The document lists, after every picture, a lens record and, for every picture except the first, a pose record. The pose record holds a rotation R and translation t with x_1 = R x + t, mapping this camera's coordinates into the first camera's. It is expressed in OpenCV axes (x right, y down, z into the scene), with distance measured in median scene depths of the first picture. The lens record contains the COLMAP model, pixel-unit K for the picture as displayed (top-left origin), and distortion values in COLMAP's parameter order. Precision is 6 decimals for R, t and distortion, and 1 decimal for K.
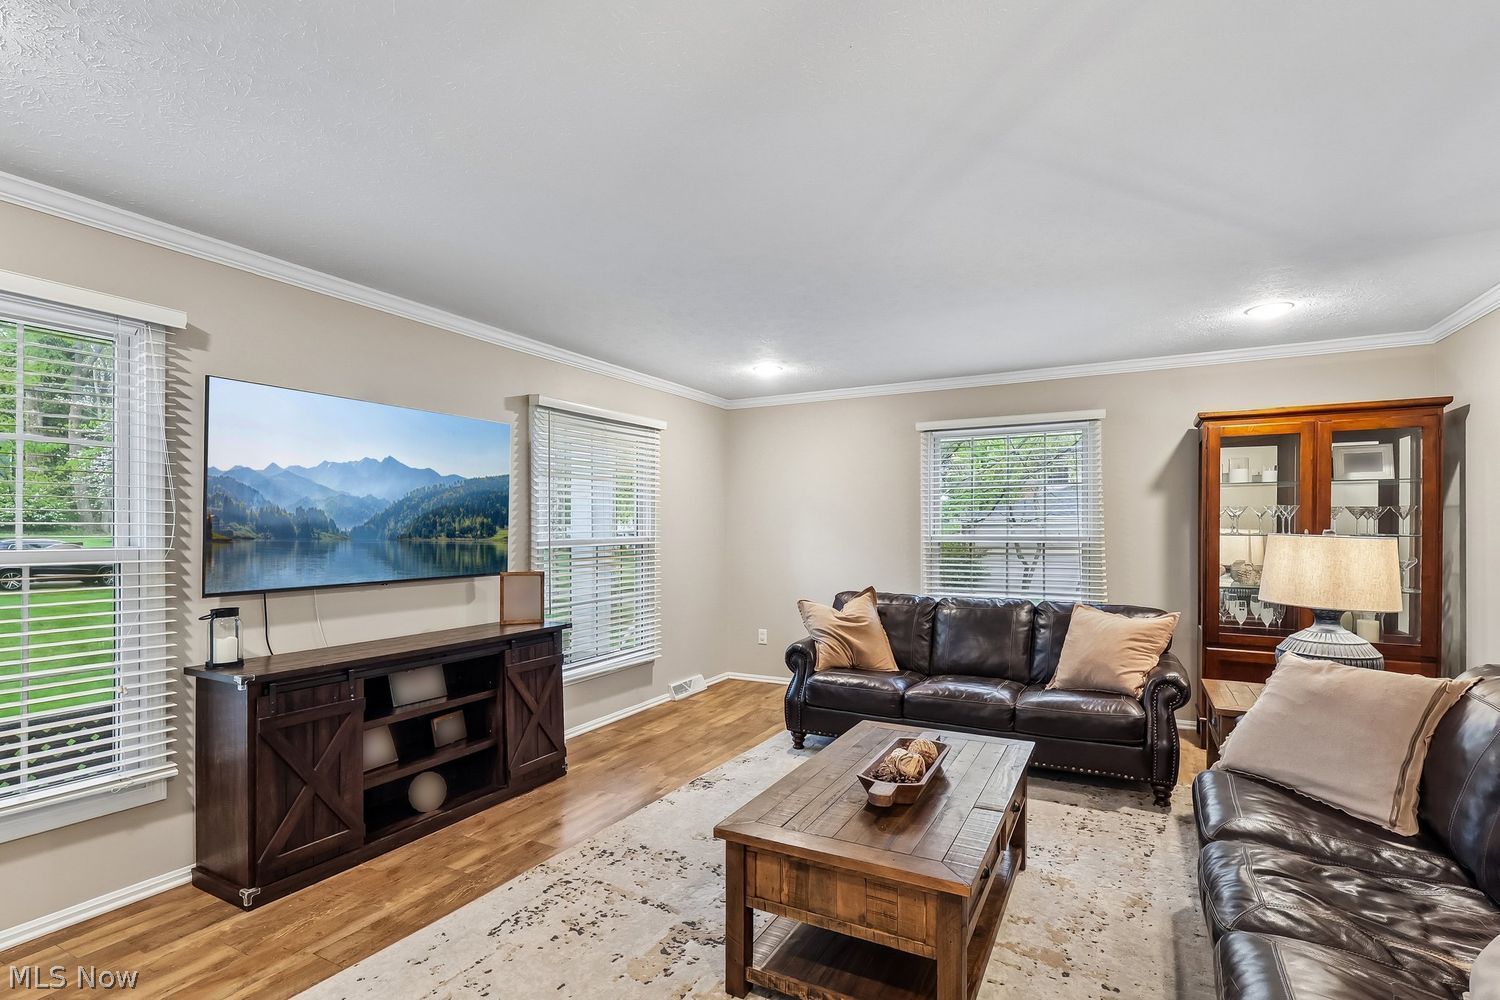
lens RADIAL K [[696.6, 0, 742.6], [0, 696.6, 531.4], [0, 0, 1]] dist [0.000683, 0.001829]
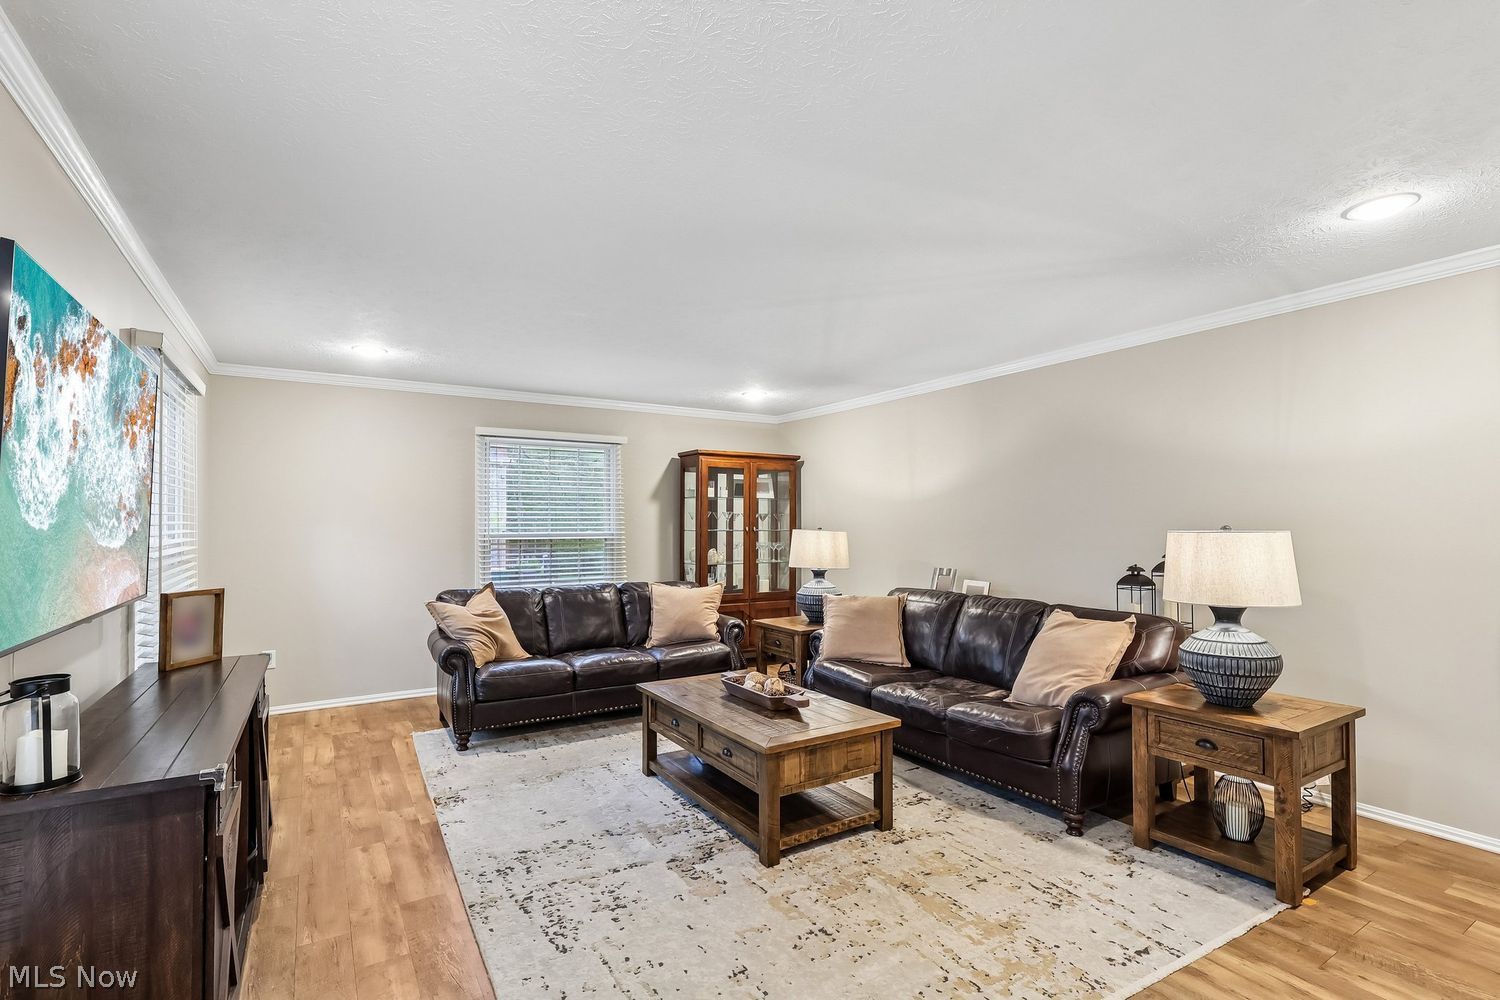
lens RADIAL K [[696.6, 0, 729.9], [0, 696.6, 511.5], [0, 0, 1]] dist [0.000683, 0.001829]
pose [[0.518420, 0.017812, 0.854941, -0.572676], [0.006820, 0.999665, -0.024962, 0.001704], [-0.855099, 0.018772, 0.518125, 0.162433]]
